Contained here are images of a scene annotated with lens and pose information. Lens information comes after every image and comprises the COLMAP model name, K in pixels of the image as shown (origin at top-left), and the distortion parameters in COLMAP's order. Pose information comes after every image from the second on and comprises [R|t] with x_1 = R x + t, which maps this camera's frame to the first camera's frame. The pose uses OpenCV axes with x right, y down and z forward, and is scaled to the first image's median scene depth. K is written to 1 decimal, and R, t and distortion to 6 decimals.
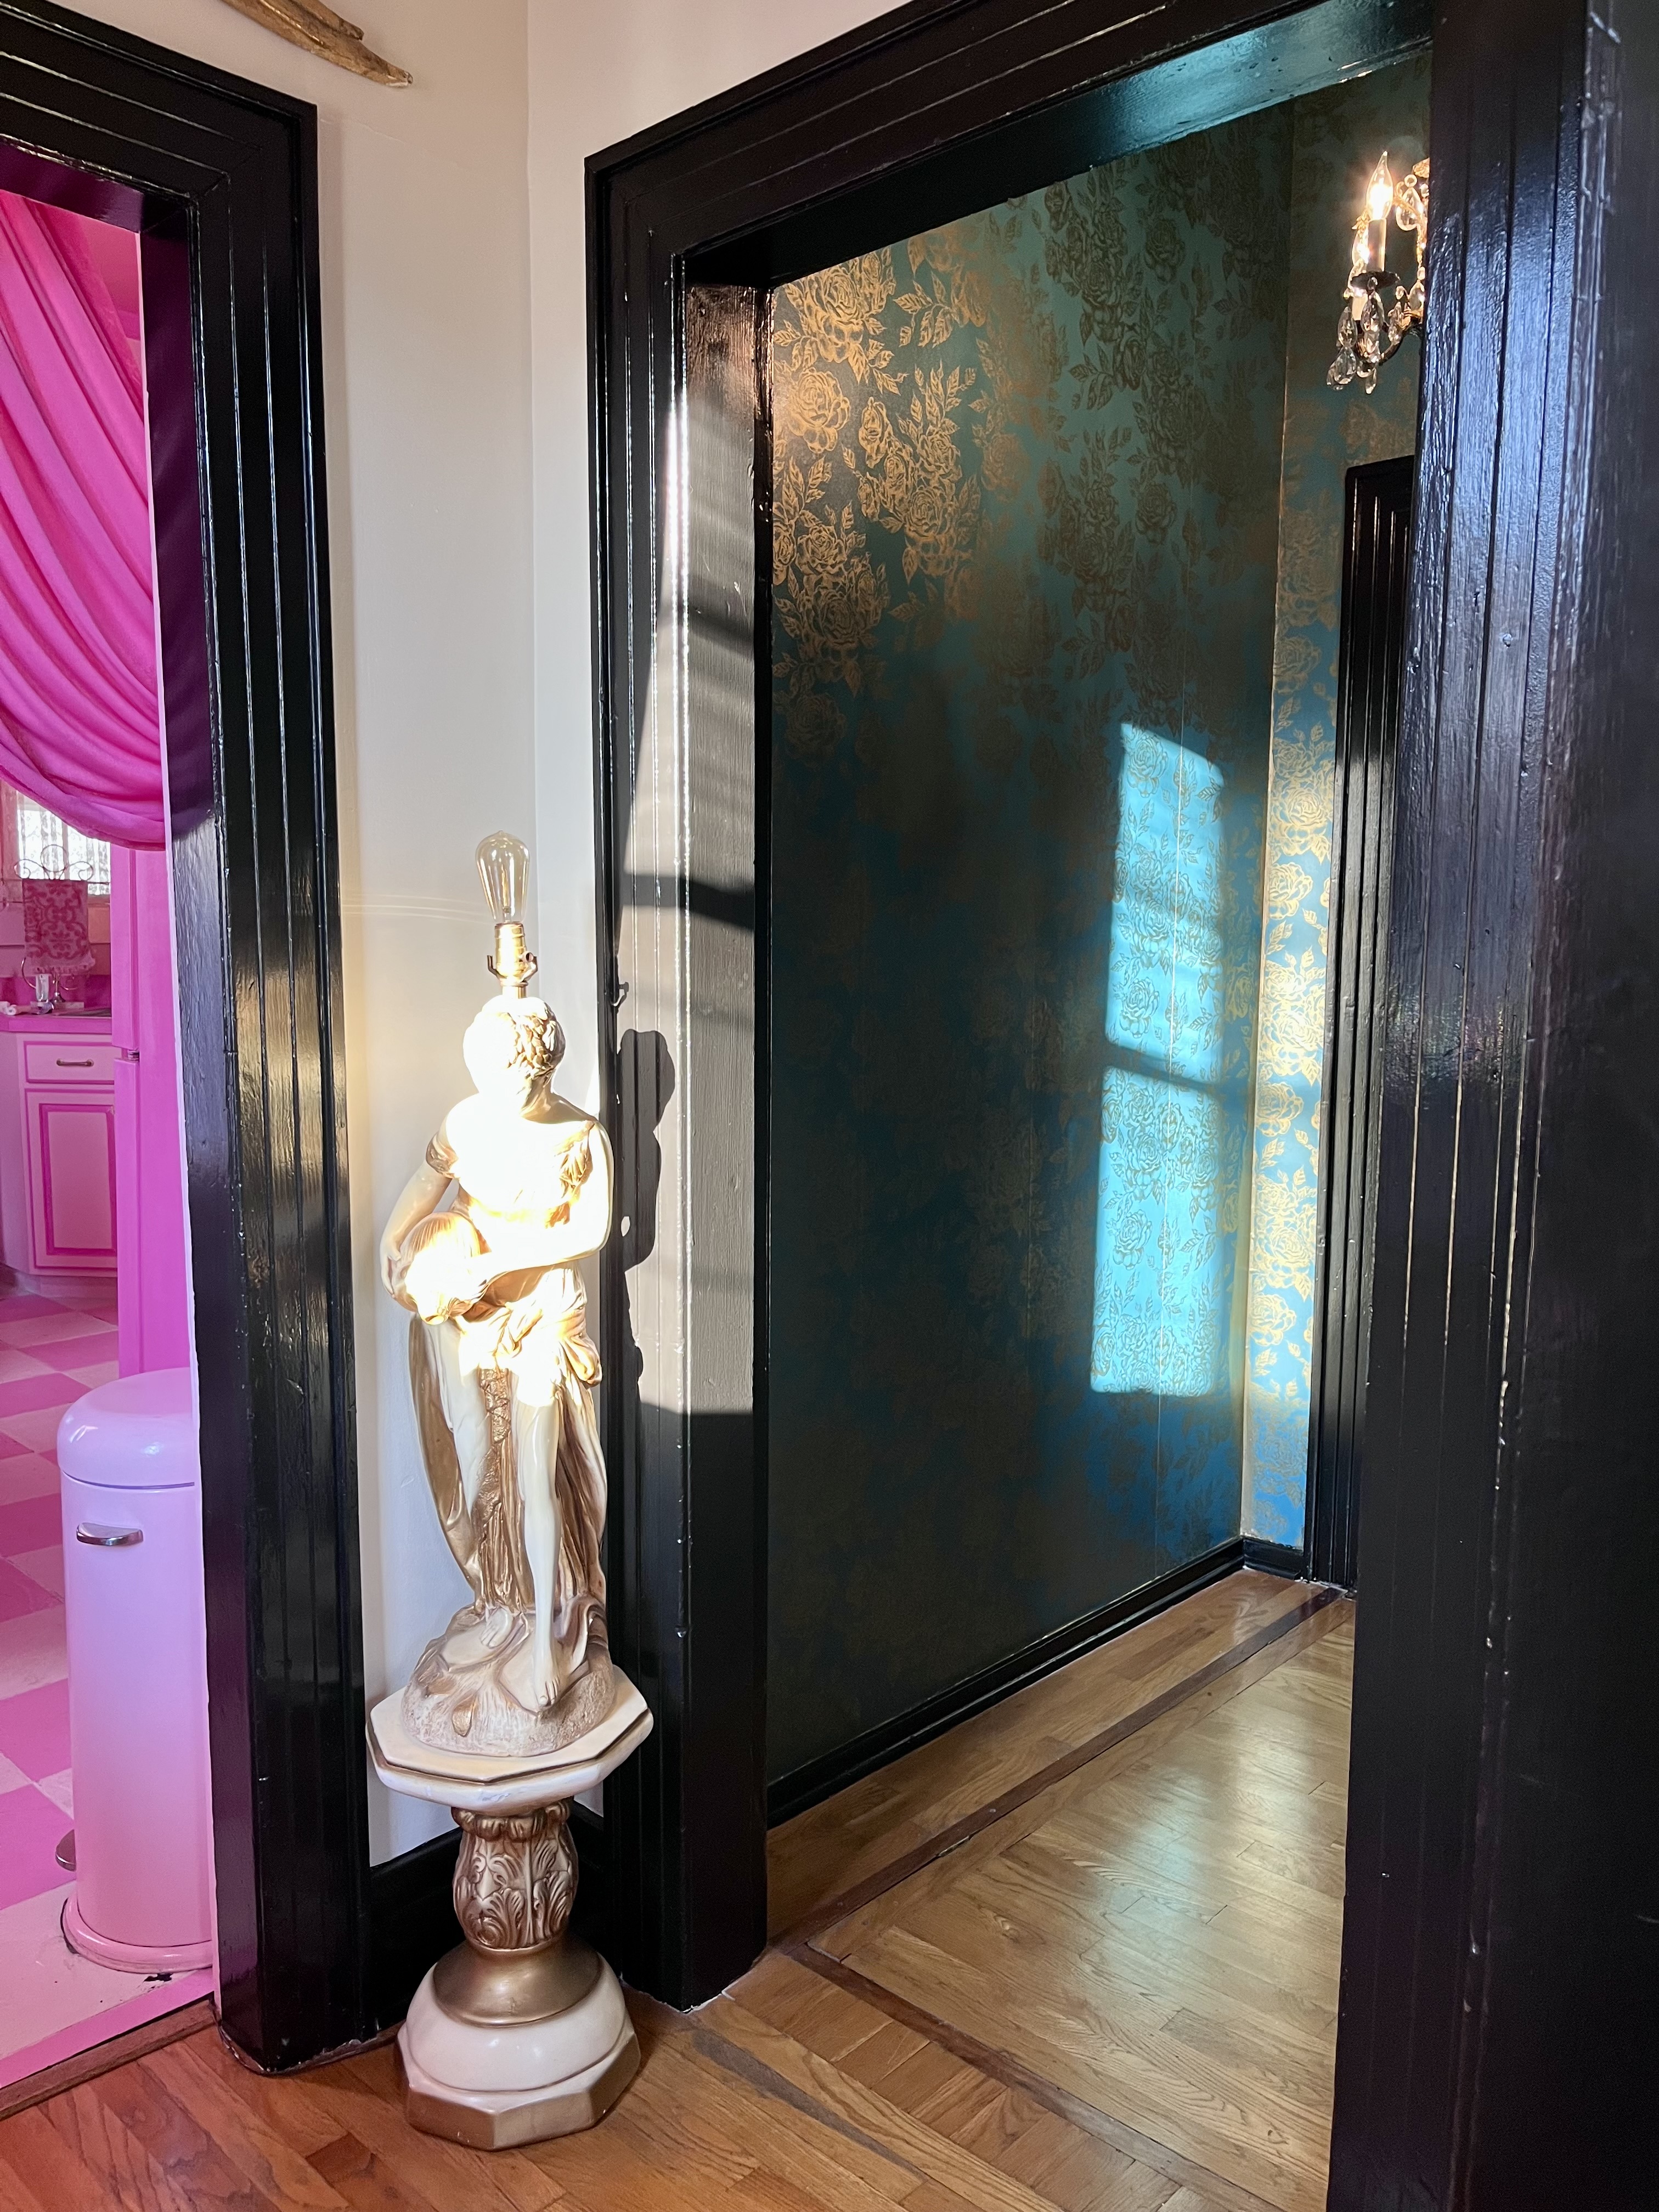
lens RADIAL K [[1679.9, 0, 883.8], [0, 1679.9, 1109.7], [0, 0, 1]] dist [0.039604, -0.009635]
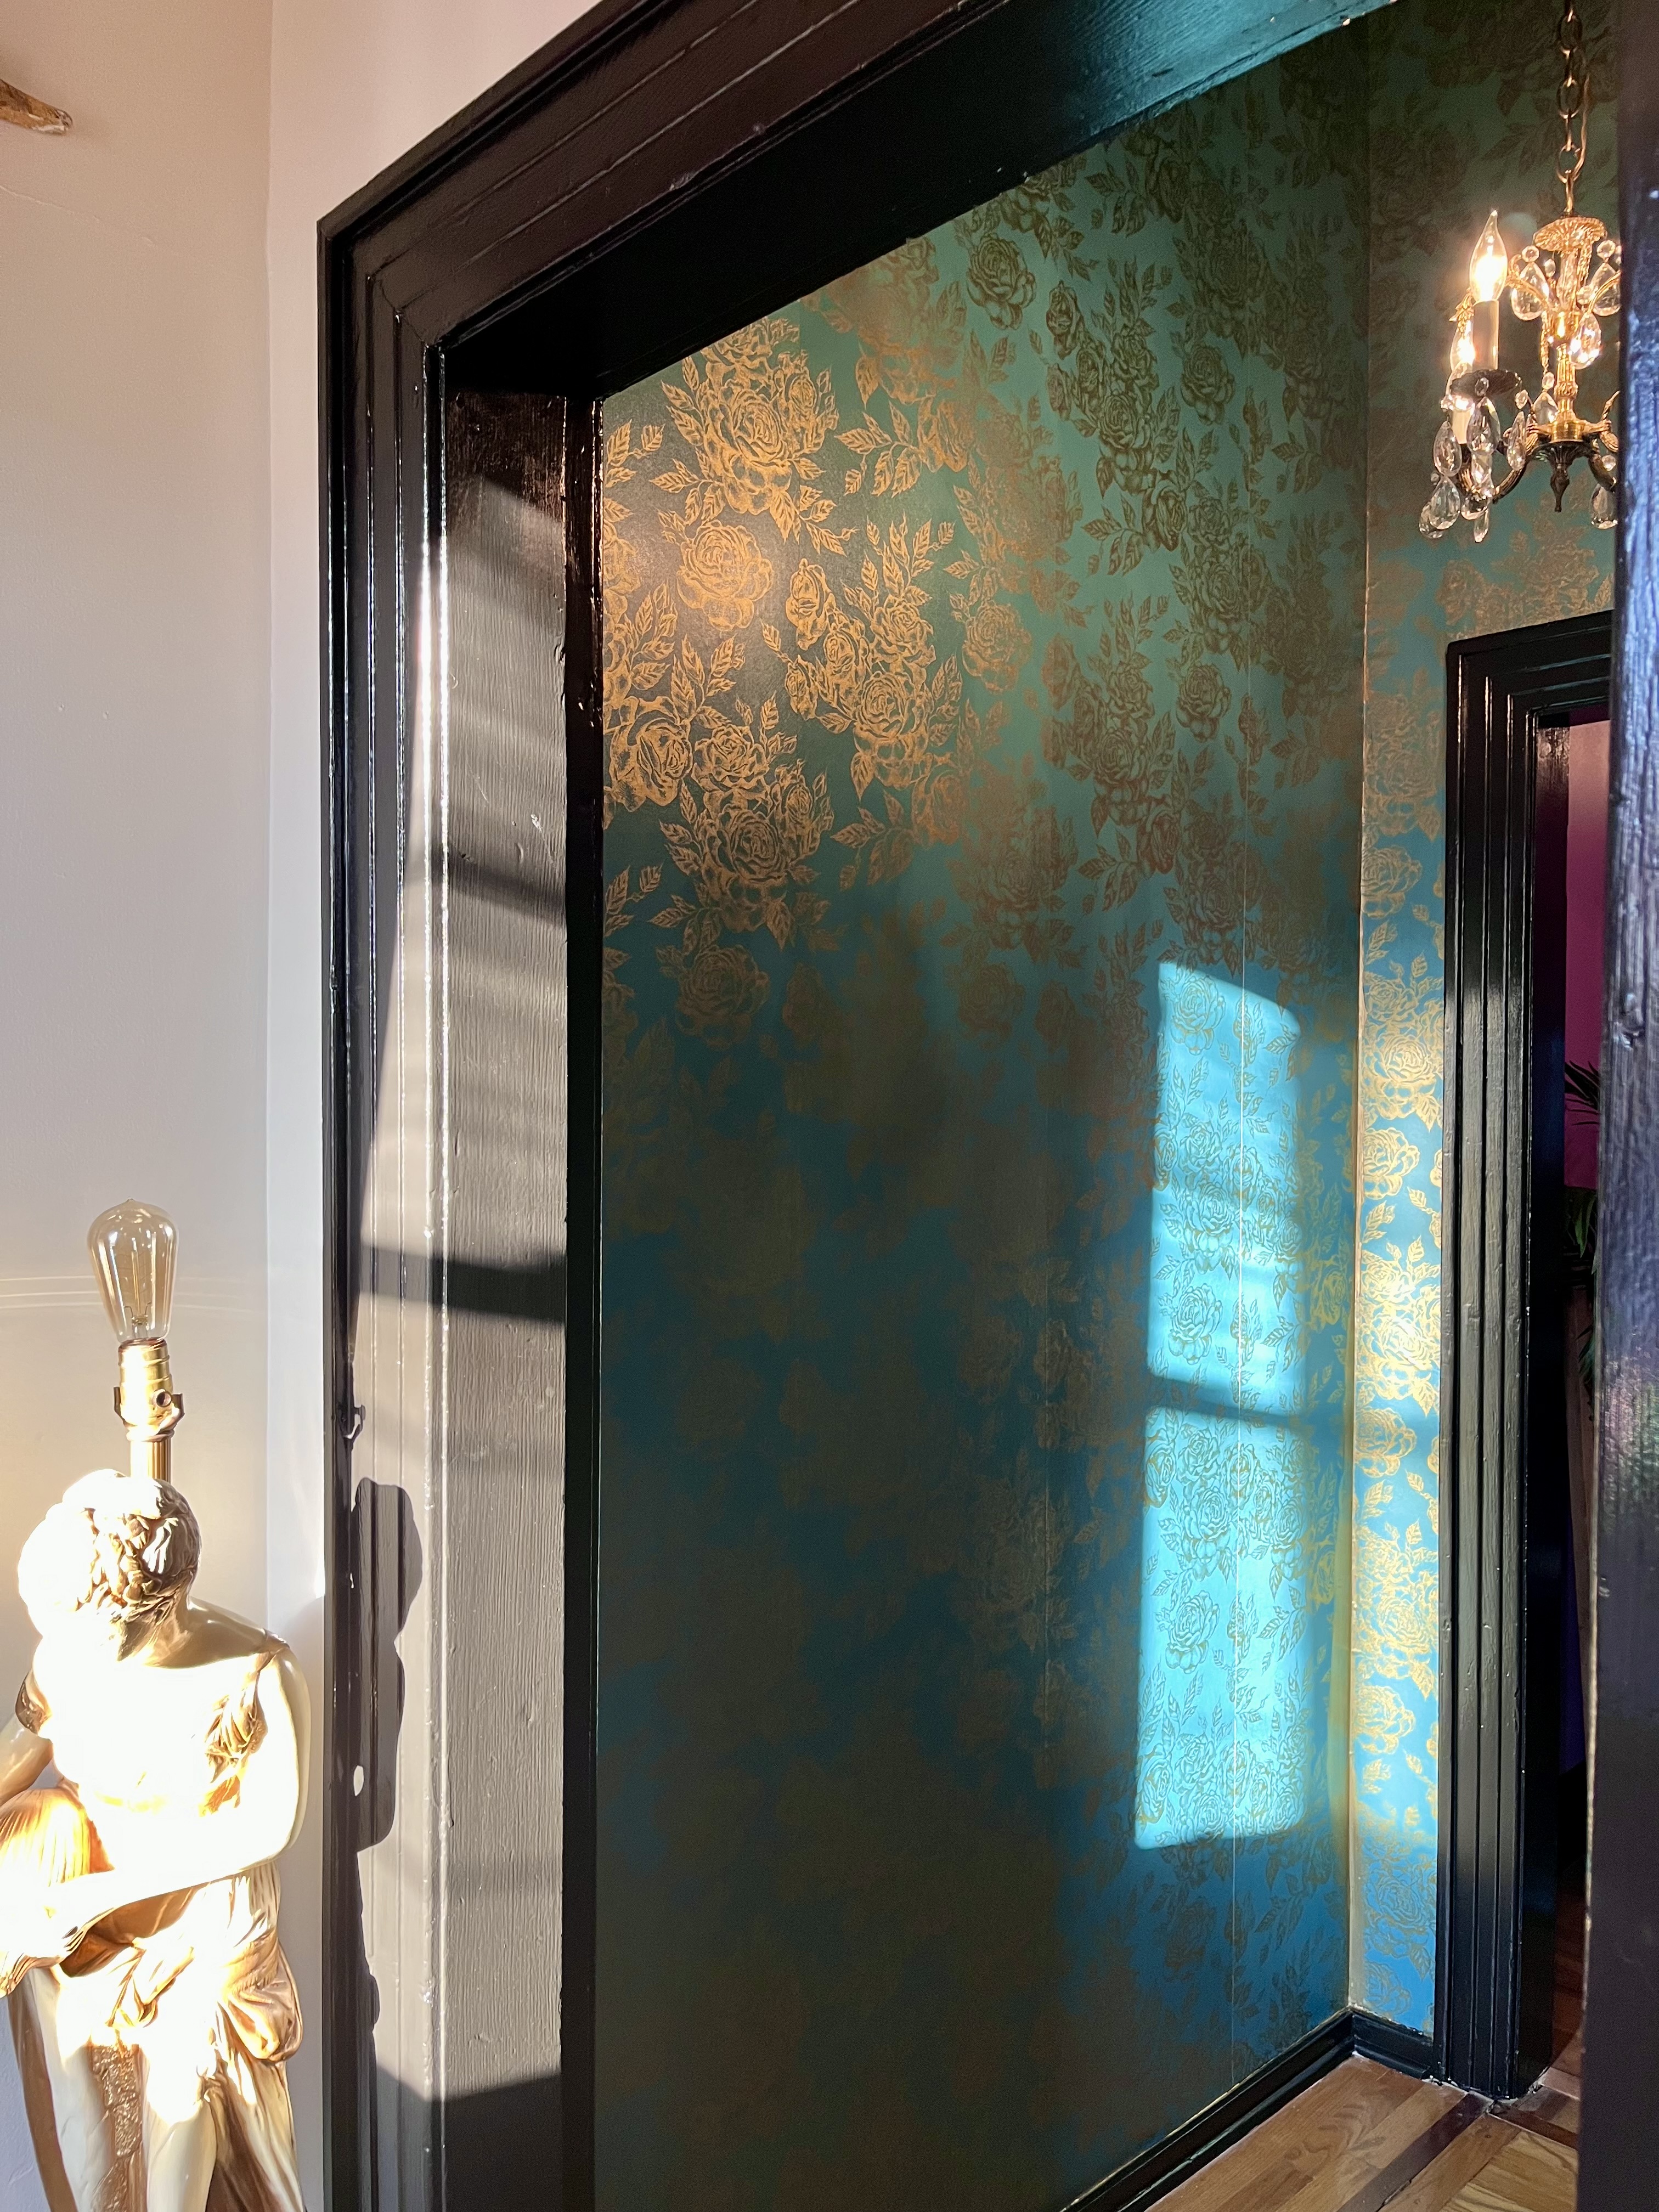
lens RADIAL K [[1713.4, 0, 863.6], [0, 1713.4, 1117.7], [0, 0, 1]] dist [0.065994, -0.104305]
pose [[0.998017, -0.001137, -0.062933, 0.057284], [-0.005388, 0.994623, -0.103417, -0.081477], [0.062712, 0.103551, 0.992645, 0.228107]]
